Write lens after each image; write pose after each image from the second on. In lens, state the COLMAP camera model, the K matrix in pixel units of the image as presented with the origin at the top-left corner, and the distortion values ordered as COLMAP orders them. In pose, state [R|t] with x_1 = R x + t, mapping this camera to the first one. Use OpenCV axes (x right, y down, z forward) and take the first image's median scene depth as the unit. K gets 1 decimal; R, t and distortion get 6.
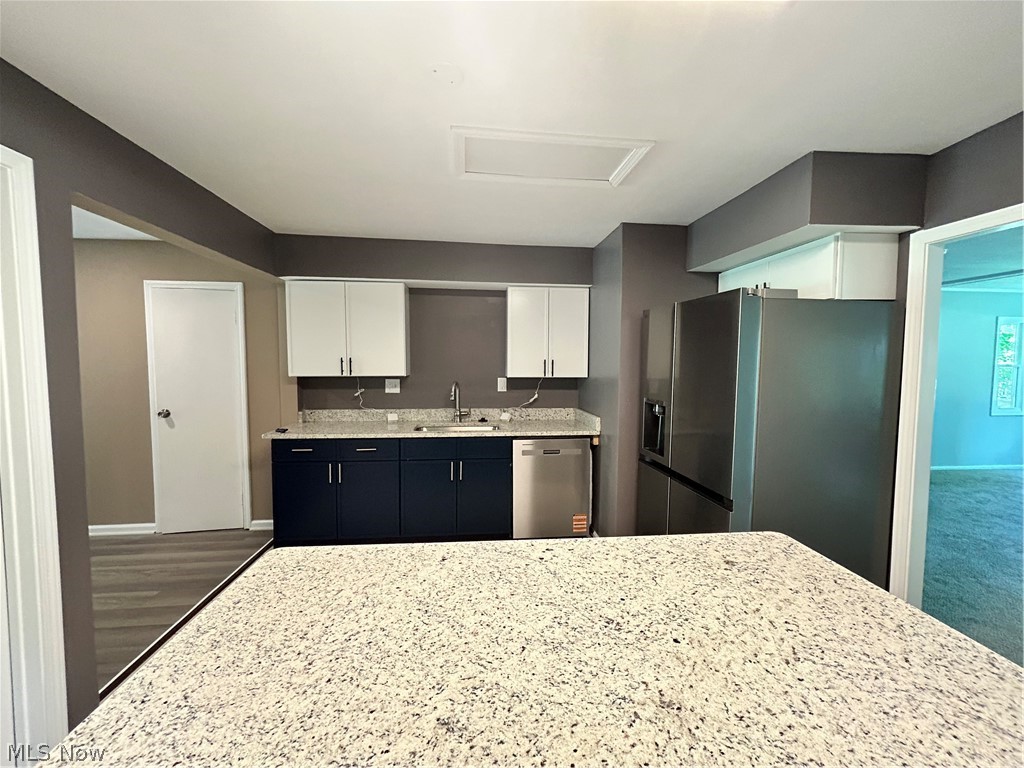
lens RADIAL K [[415.3, 0, 512.0], [0, 415.3, 384.0], [0, 0, 1]] dist [-0.000750, -0.000221]
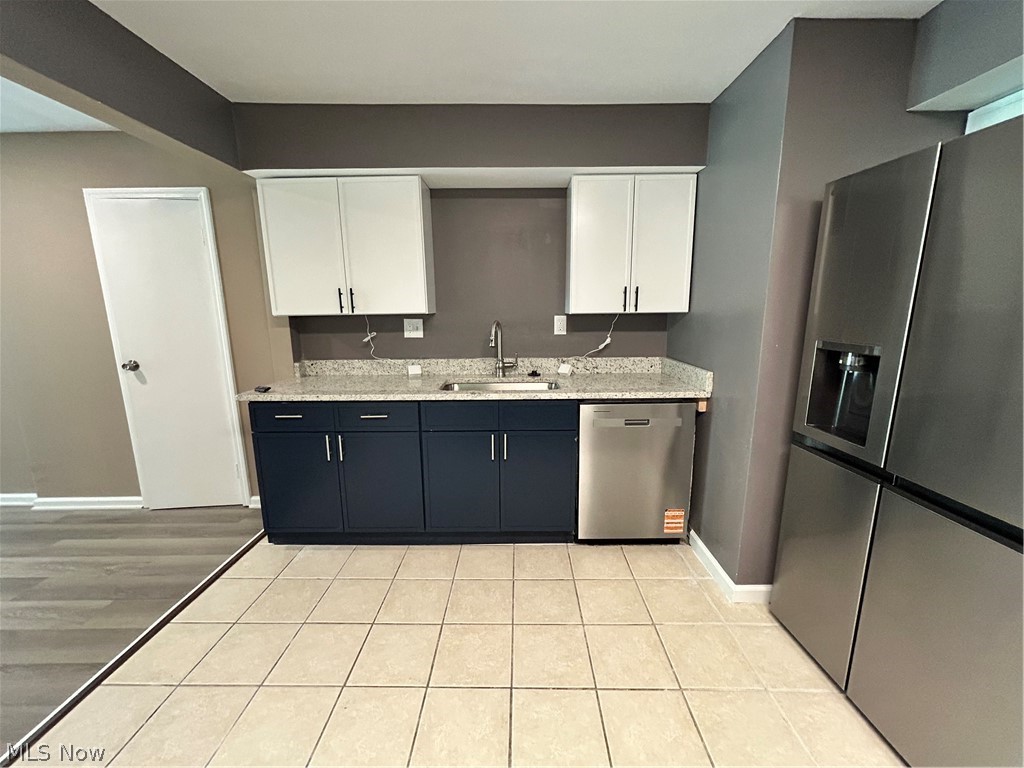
lens RADIAL K [[415.3, 0, 512.0], [0, 415.3, 384.0], [0, 0, 1]] dist [-0.000750, -0.000221]
pose [[0.994517, 0.004354, -0.104483, -0.034707], [0.008905, 0.991978, 0.126099, 0.012560], [0.104194, -0.126338, 0.986500, 0.288969]]
